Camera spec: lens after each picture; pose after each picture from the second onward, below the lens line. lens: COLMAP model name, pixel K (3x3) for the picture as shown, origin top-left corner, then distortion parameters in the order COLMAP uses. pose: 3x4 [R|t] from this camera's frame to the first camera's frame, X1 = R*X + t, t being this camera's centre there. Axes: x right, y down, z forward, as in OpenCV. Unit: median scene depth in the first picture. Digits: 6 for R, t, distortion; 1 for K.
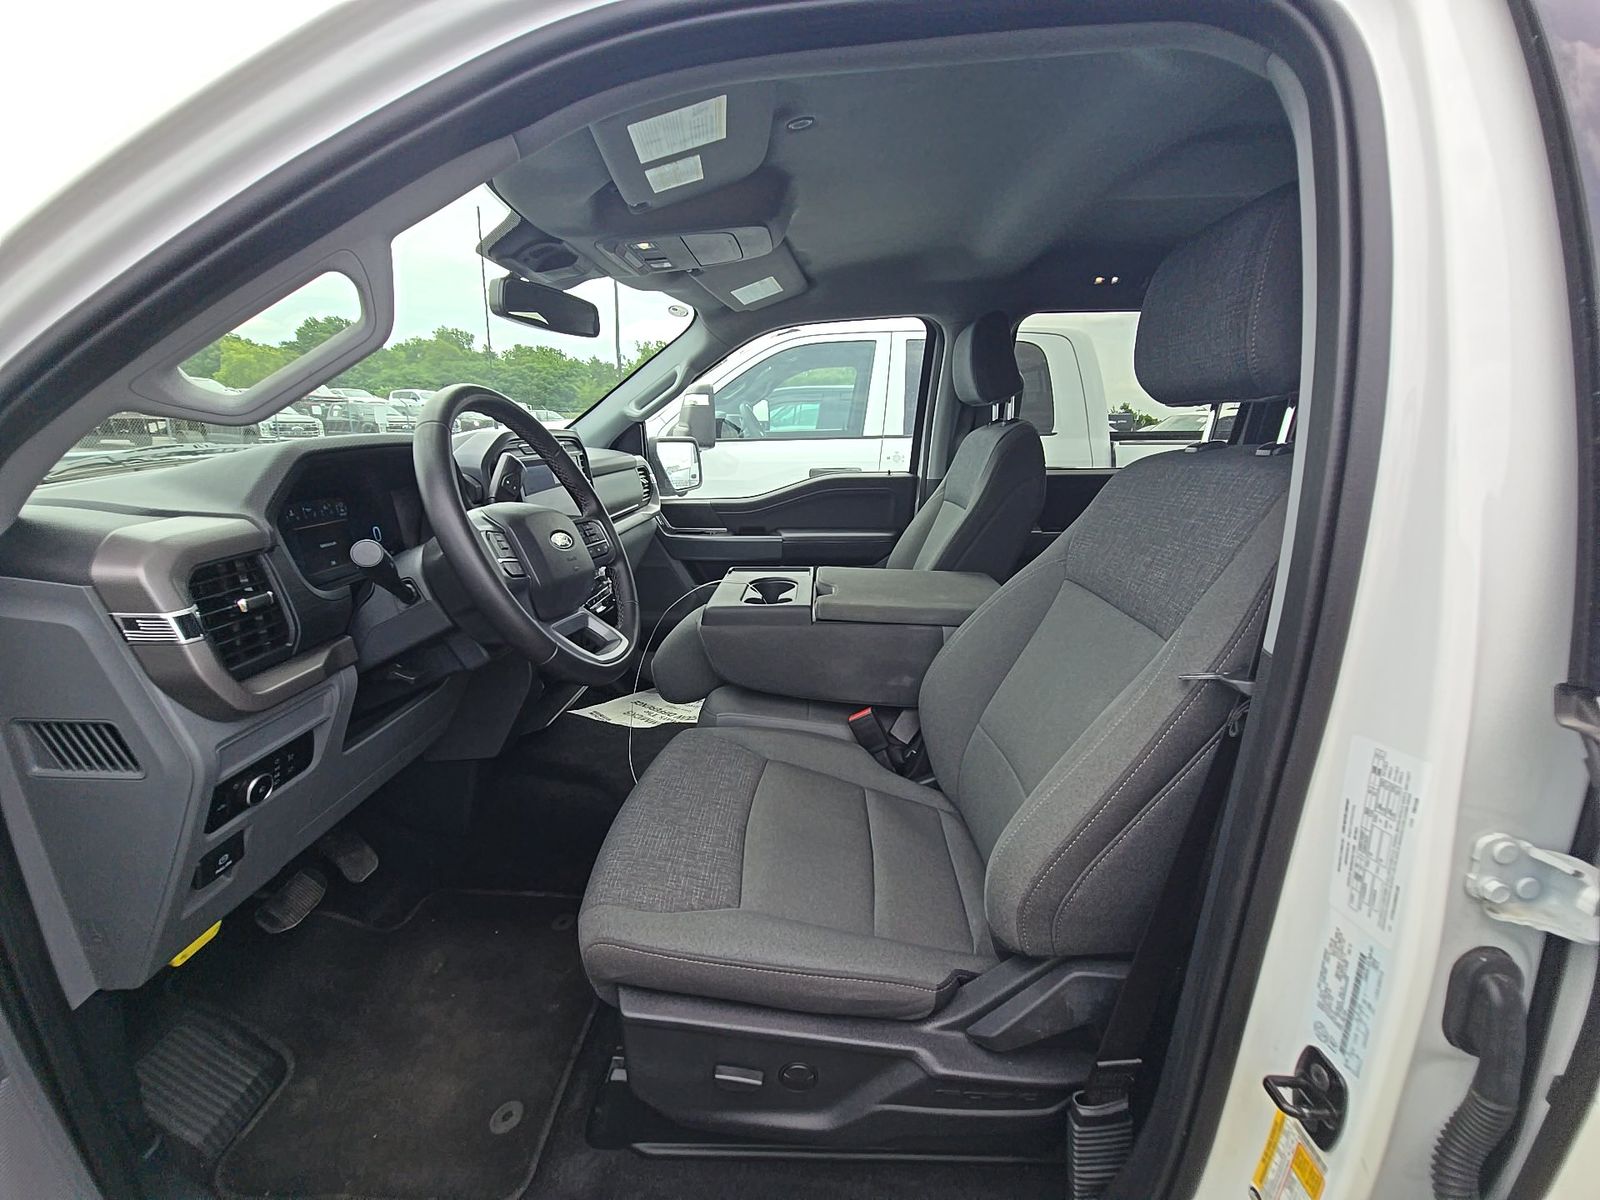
lens RADIAL K [[652.0, 0, 792.3], [0, 652.0, 602.7], [0, 0, 1]] dist [0.000278, -0.003293]
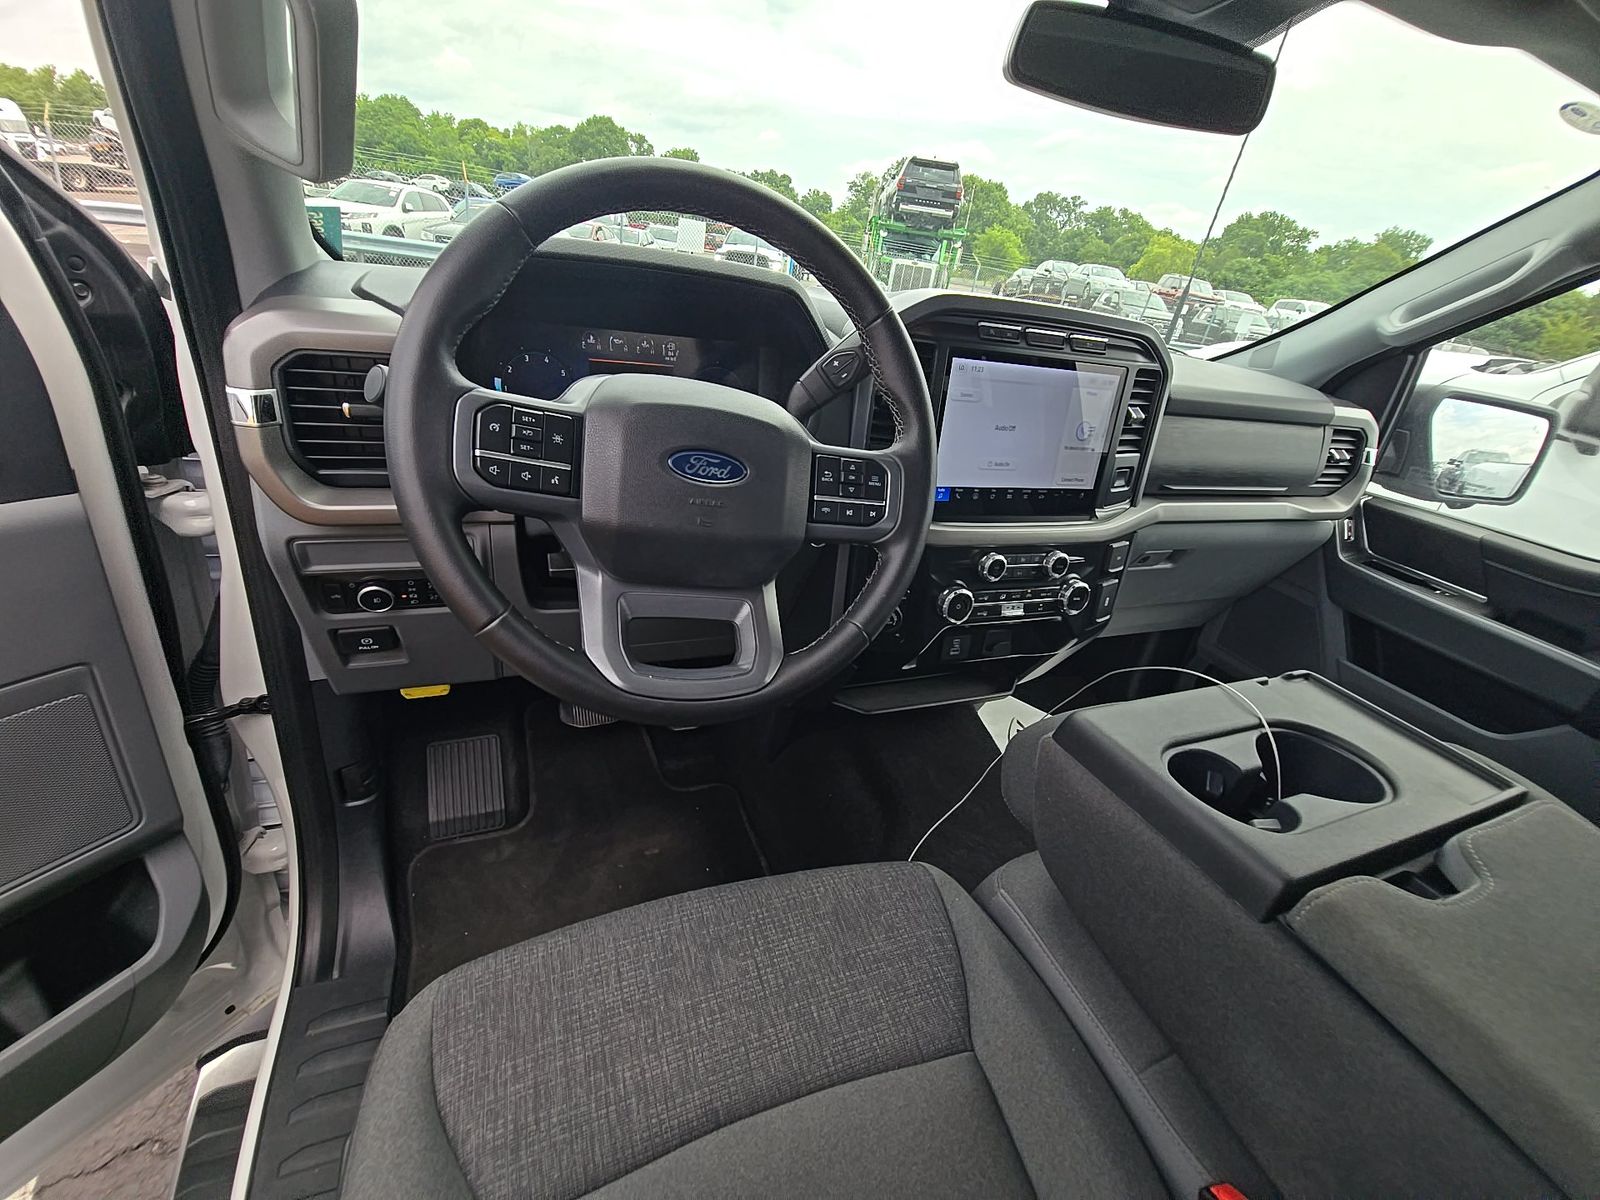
lens RADIAL K [[652.0, 0, 792.3], [0, 652.0, 602.7], [0, 0, 1]] dist [0.000278, -0.003293]
pose [[0.417804, 0.466734, -0.779486, 0.073141], [-0.365188, 0.871871, 0.326311, -0.088690], [0.831912, 0.148325, 0.534717, 0.337482]]
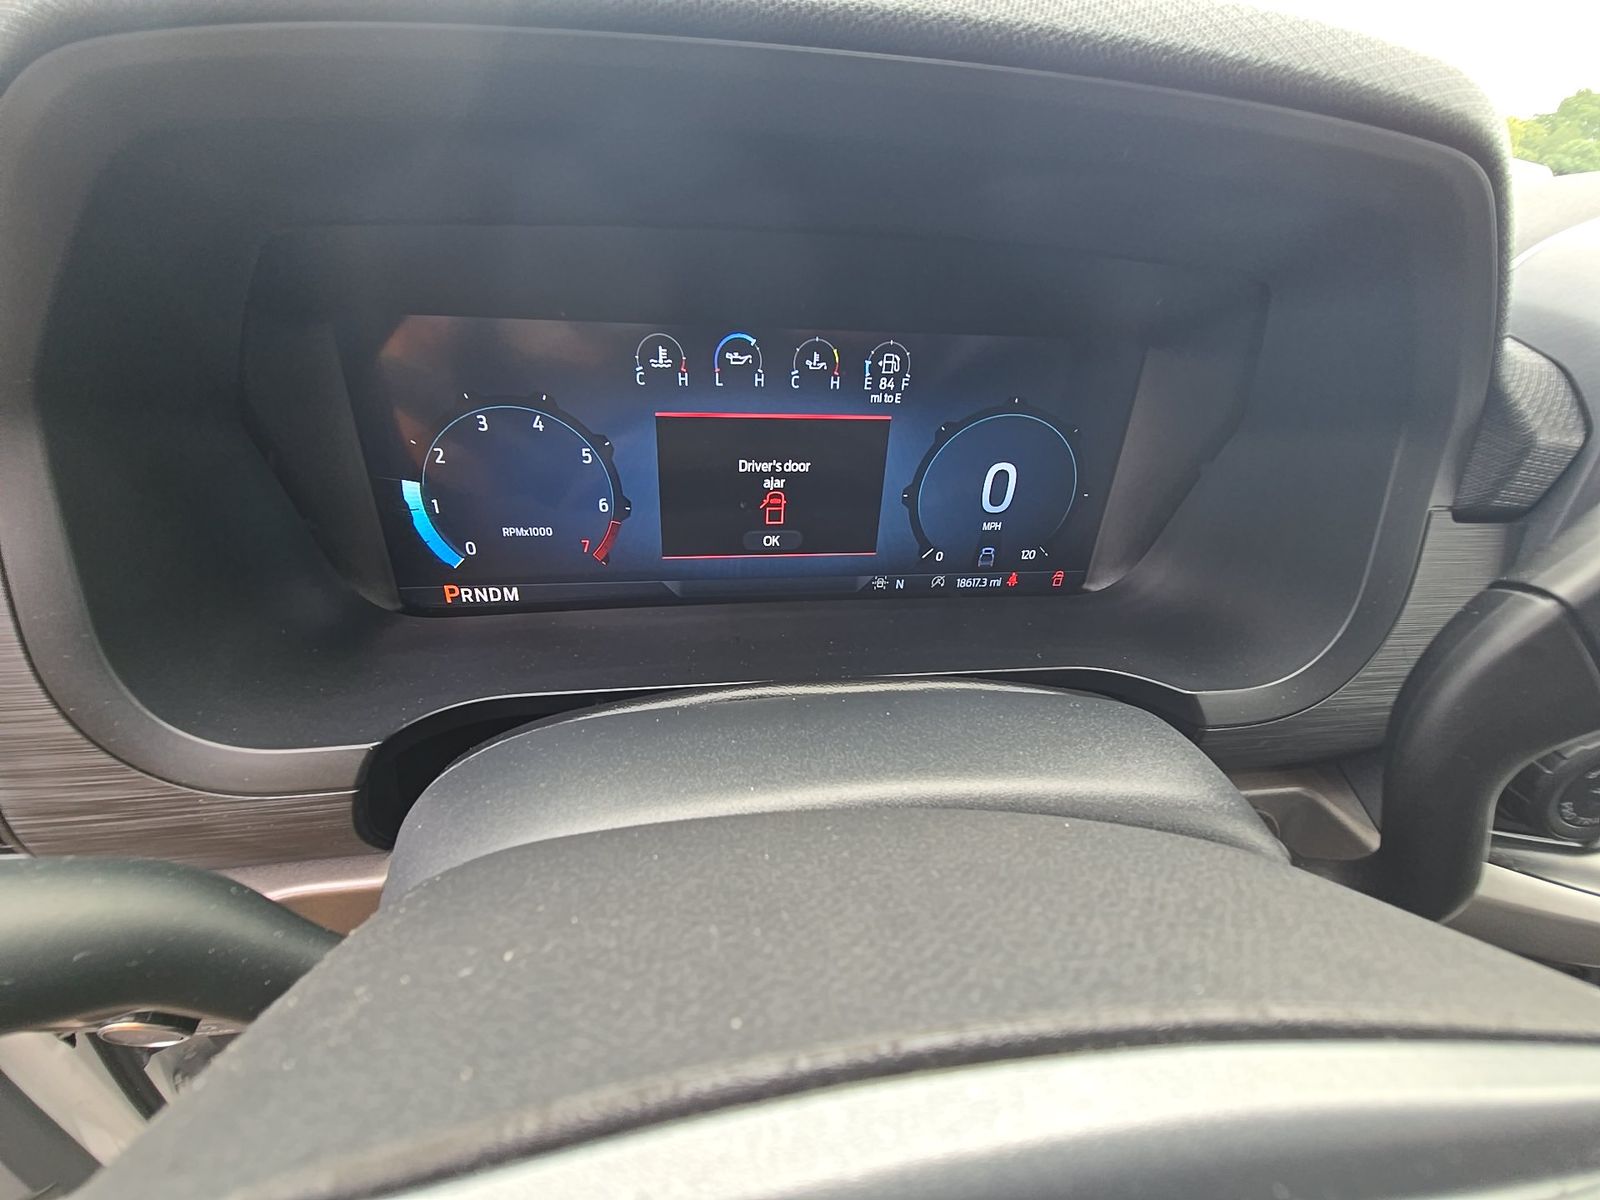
lens RADIAL K [[647.7, 0, 796.6], [0, 647.7, 606.7], [0, 0, 1]] dist [0.031142, -0.022077]
pose [[0.193089, 0.558597, -0.806651, -0.181214], [-0.317640, 0.813437, 0.487262, -0.088000], [0.928343, 0.162139, 0.334499, 0.404188]]
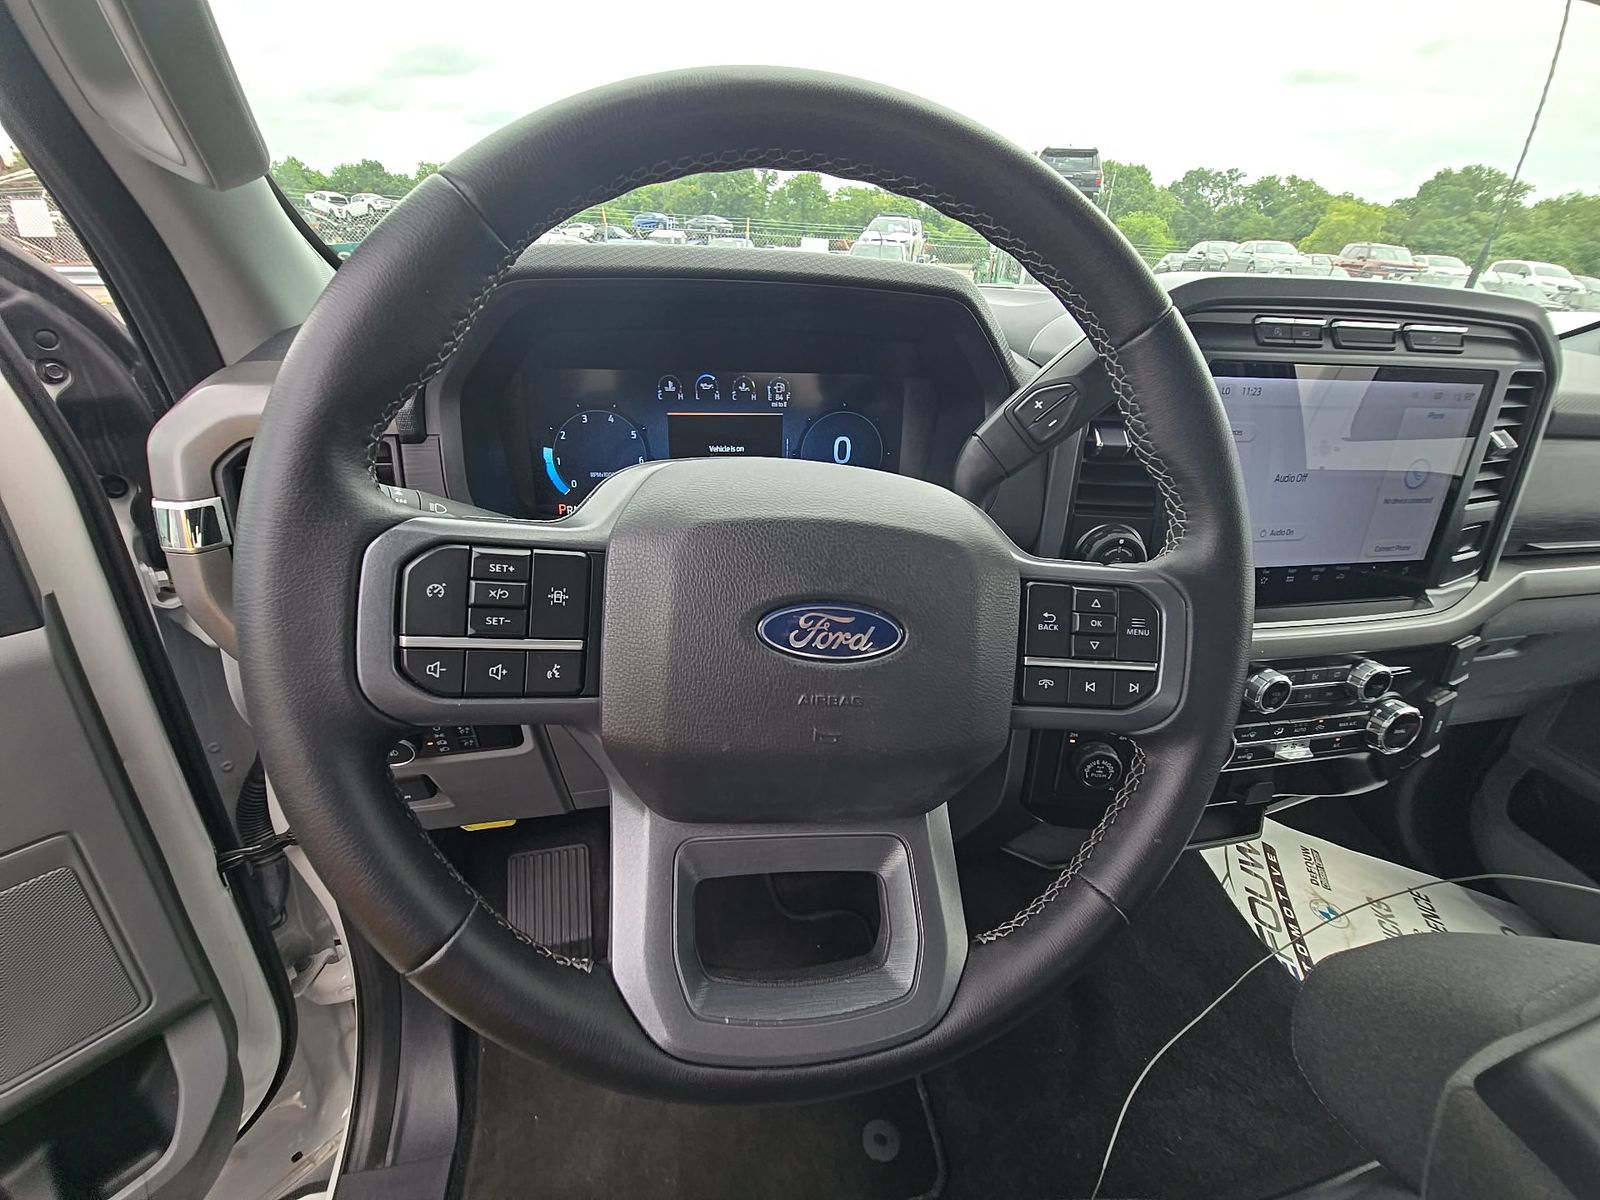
lens RADIAL K [[647.7, 0, 796.6], [0, 647.7, 606.7], [0, 0, 1]] dist [0.031142, -0.022077]
pose [[0.269920, 0.454451, -0.848892, -0.048945], [-0.299731, 0.877469, 0.374445, -0.092975], [0.915044, 0.153369, 0.373059, 0.378962]]
